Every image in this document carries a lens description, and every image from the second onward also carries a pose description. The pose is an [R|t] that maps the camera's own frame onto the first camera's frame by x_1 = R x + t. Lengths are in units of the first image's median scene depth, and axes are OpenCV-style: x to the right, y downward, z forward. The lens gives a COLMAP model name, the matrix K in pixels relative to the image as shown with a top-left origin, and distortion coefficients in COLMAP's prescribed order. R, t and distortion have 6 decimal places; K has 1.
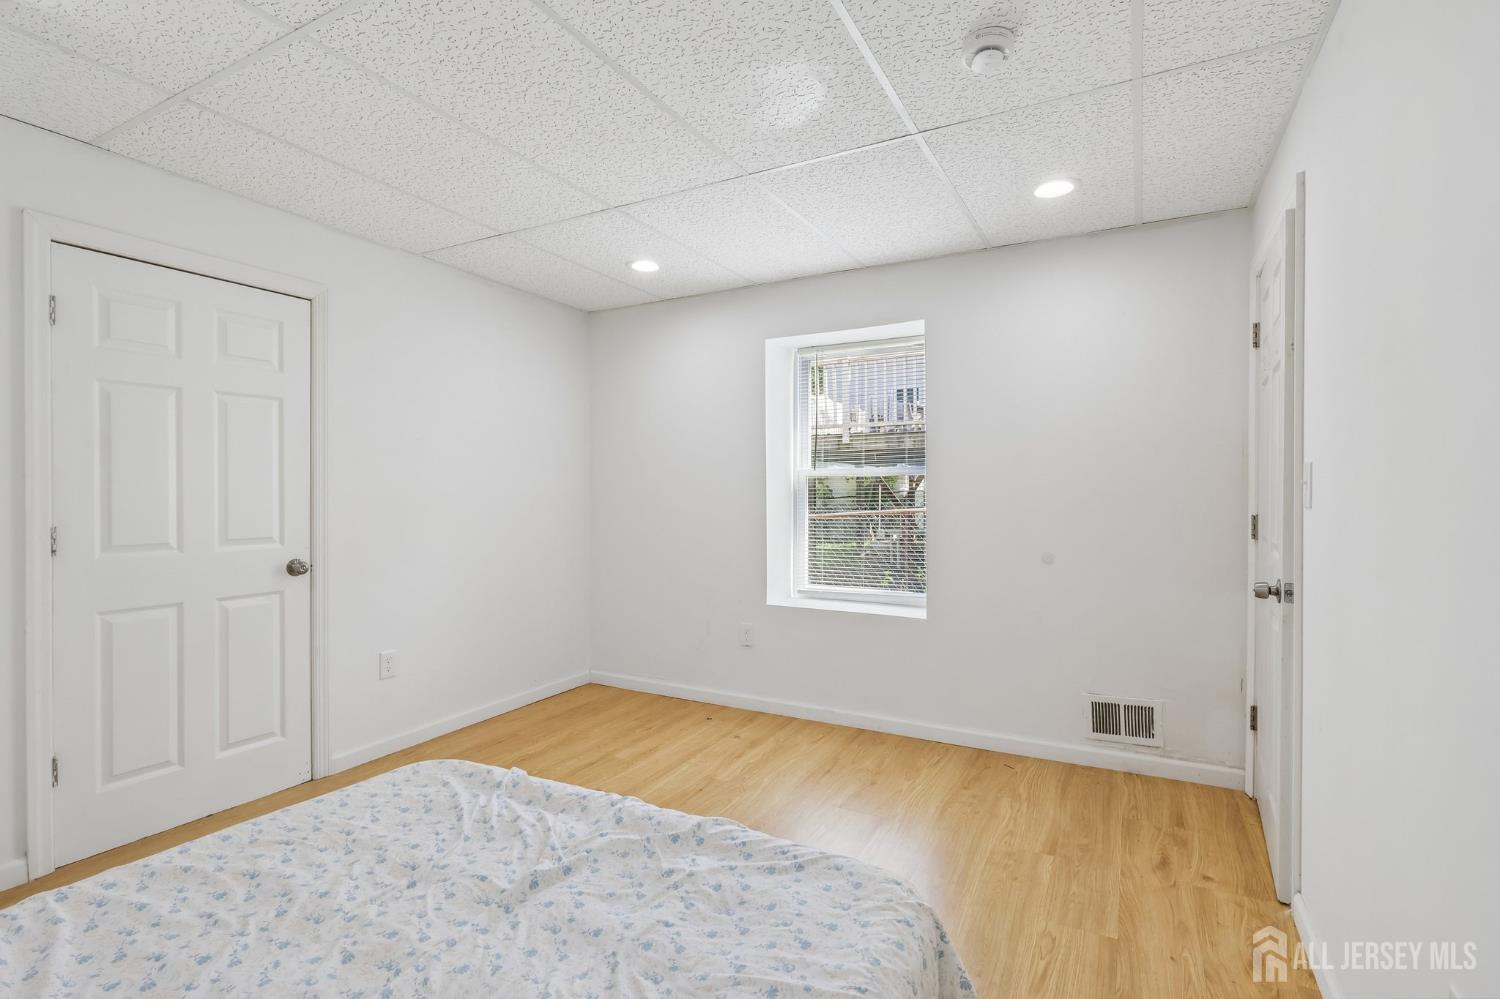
lens RADIAL K [[693.7, 0, 753.8], [0, 693.7, 491.2], [0, 0, 1]] dist [0.000957, -0.001514]
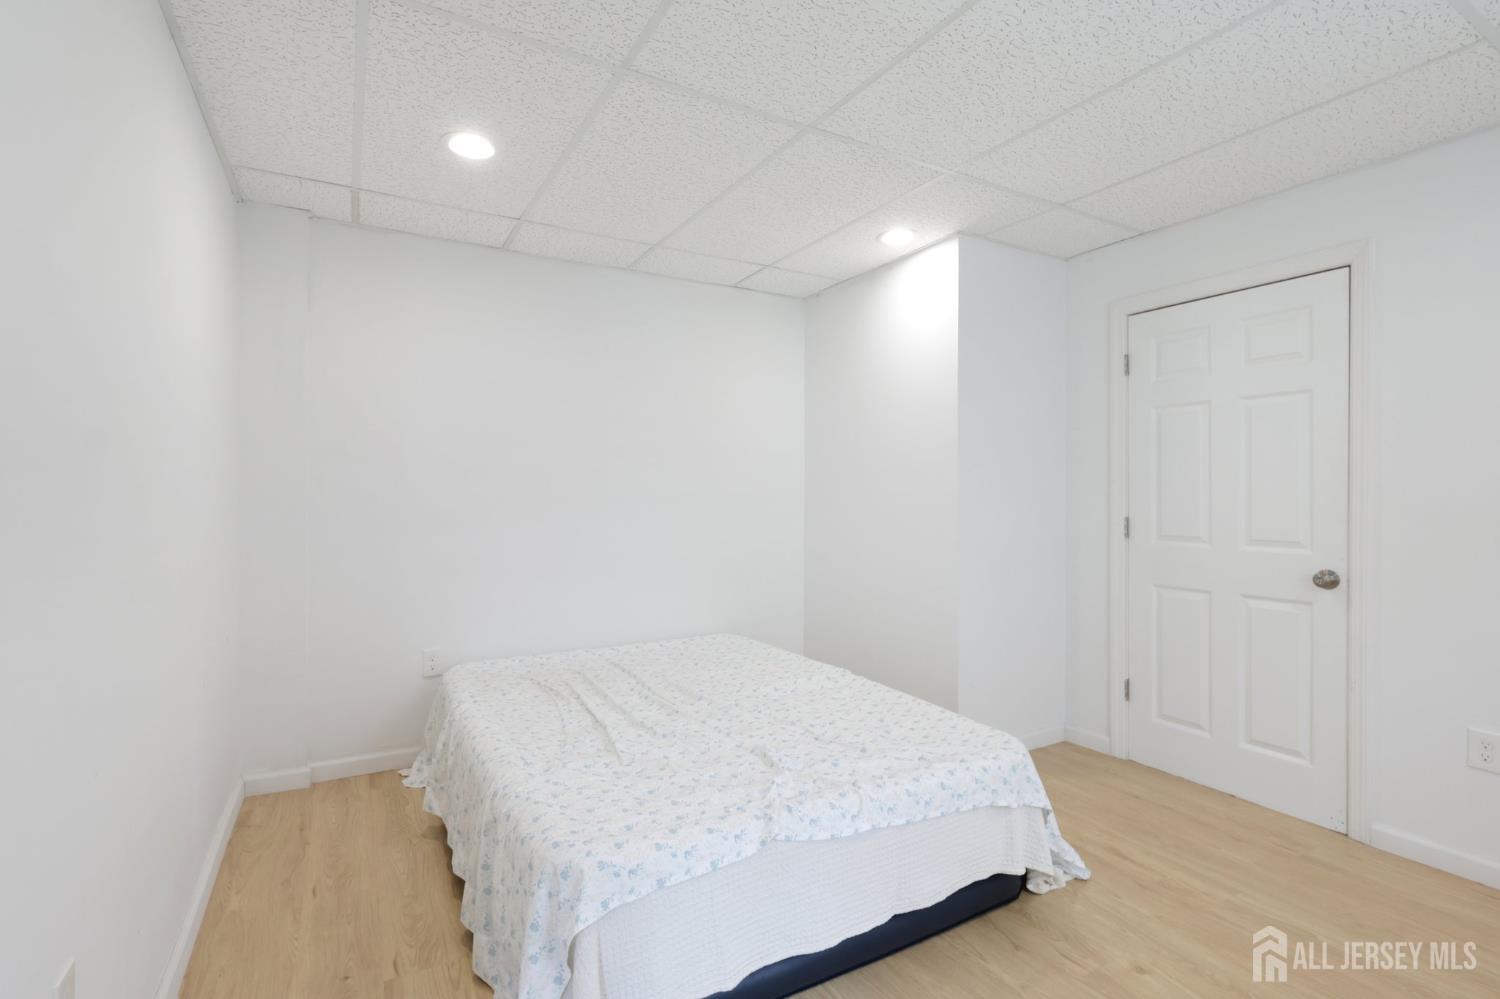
lens RADIAL K [[693.7, 0, 741.2], [0, 693.7, 499.0], [0, 0, 1]] dist [0.000957, -0.001514]
pose [[-0.532331, 0.010259, -0.846474, 0.538339], [0.001282, 0.999935, 0.011313, -0.002542], [0.846535, 0.004937, -0.532310, 0.964601]]
